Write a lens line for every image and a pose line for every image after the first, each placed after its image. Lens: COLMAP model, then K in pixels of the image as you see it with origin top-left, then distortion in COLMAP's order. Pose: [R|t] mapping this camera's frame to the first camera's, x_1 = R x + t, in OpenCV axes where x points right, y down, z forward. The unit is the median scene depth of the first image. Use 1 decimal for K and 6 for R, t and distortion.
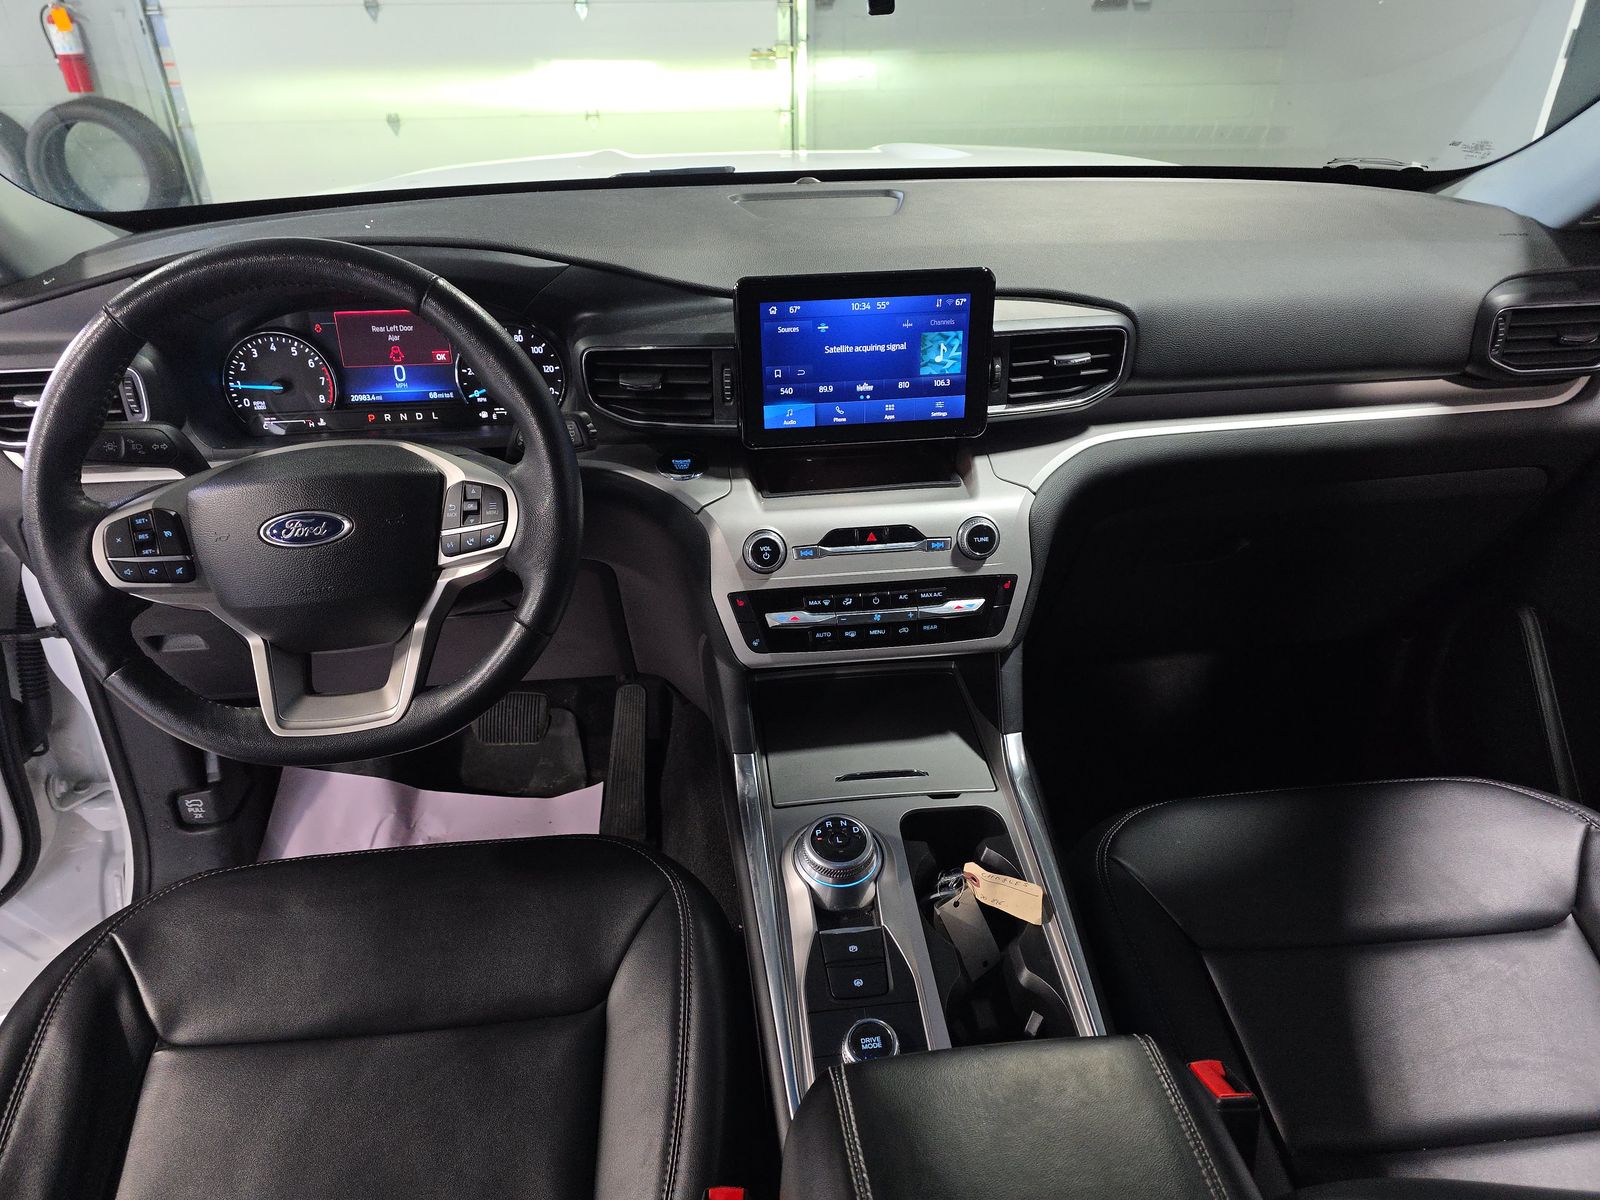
lens RADIAL K [[989.6, 0, 800.0], [0, 989.6, 600.0], [0, 0, 1]] dist [0.015610, -0.043501]
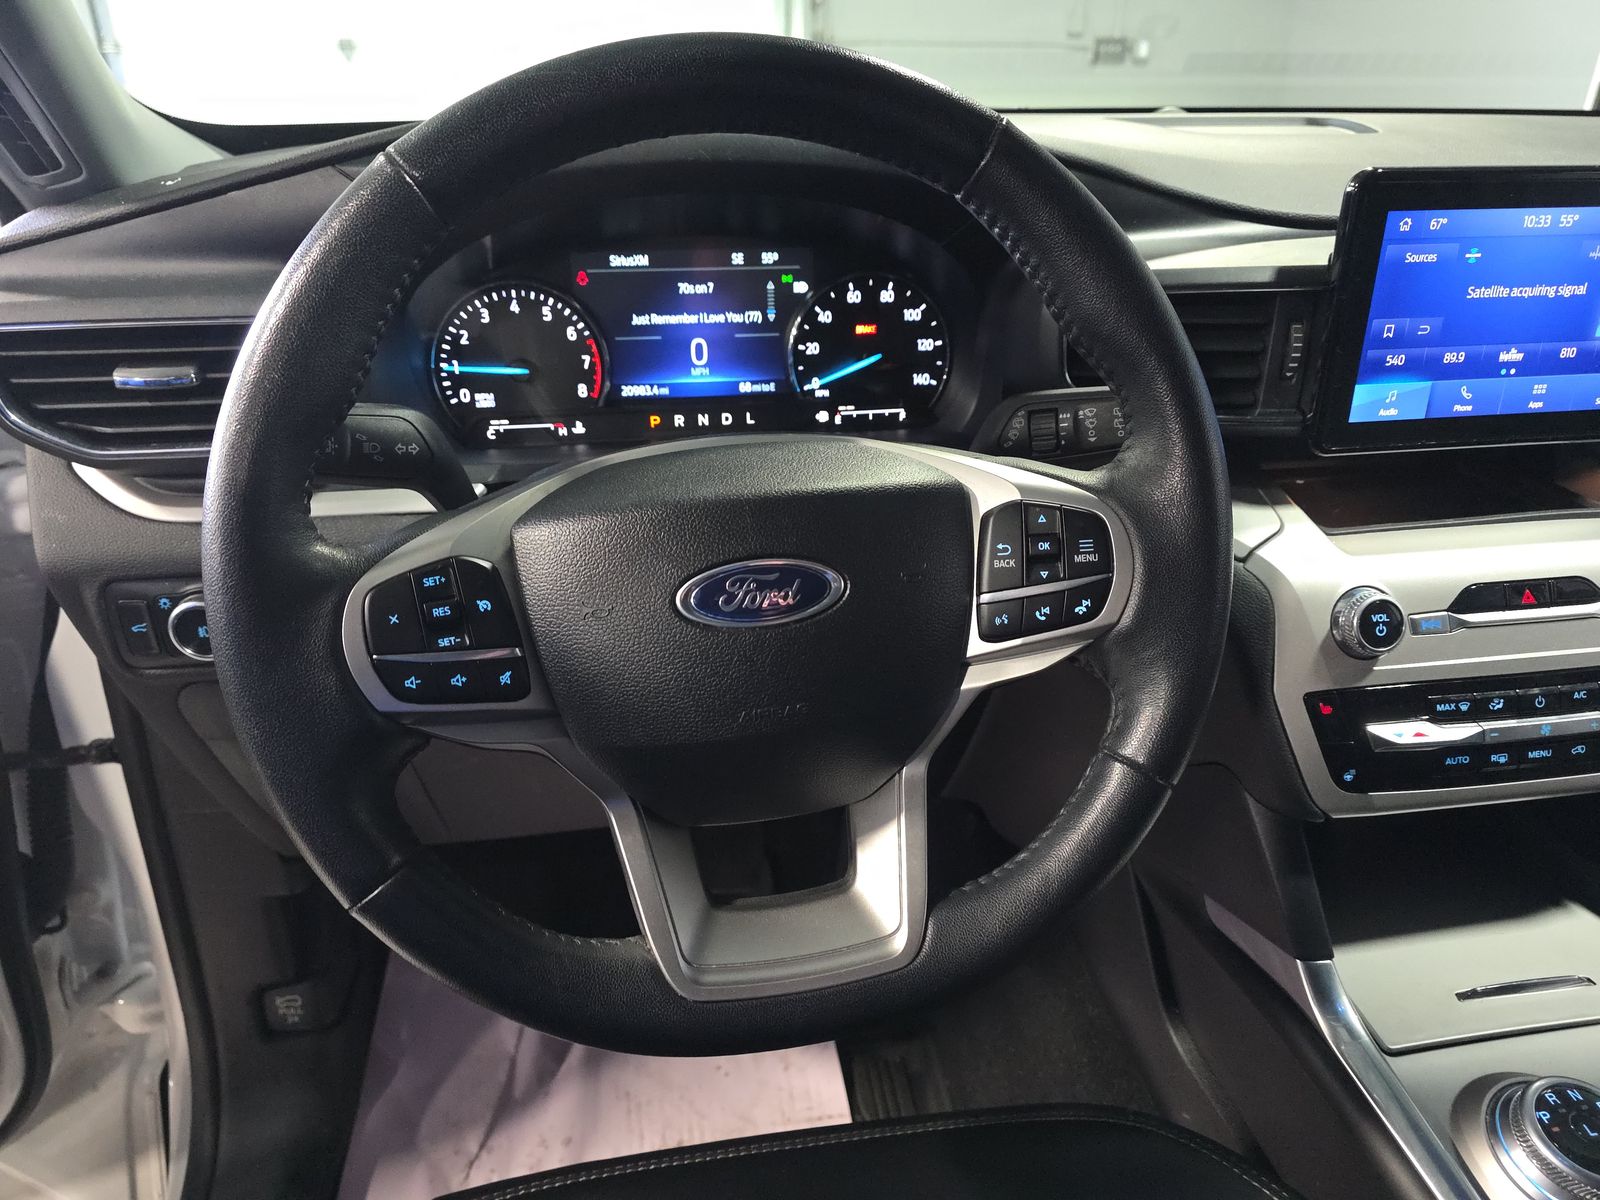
lens RADIAL K [[1040.4, 0, 800.0], [0, 1040.4, 600.0], [0, 0, 1]] dist [0.070245, -0.116709]
pose [[0.999636, -0.012100, 0.024117, -0.390676], [0.013648, 0.997788, -0.065056, -0.025911], [-0.023277, 0.065362, 0.997590, 0.365334]]
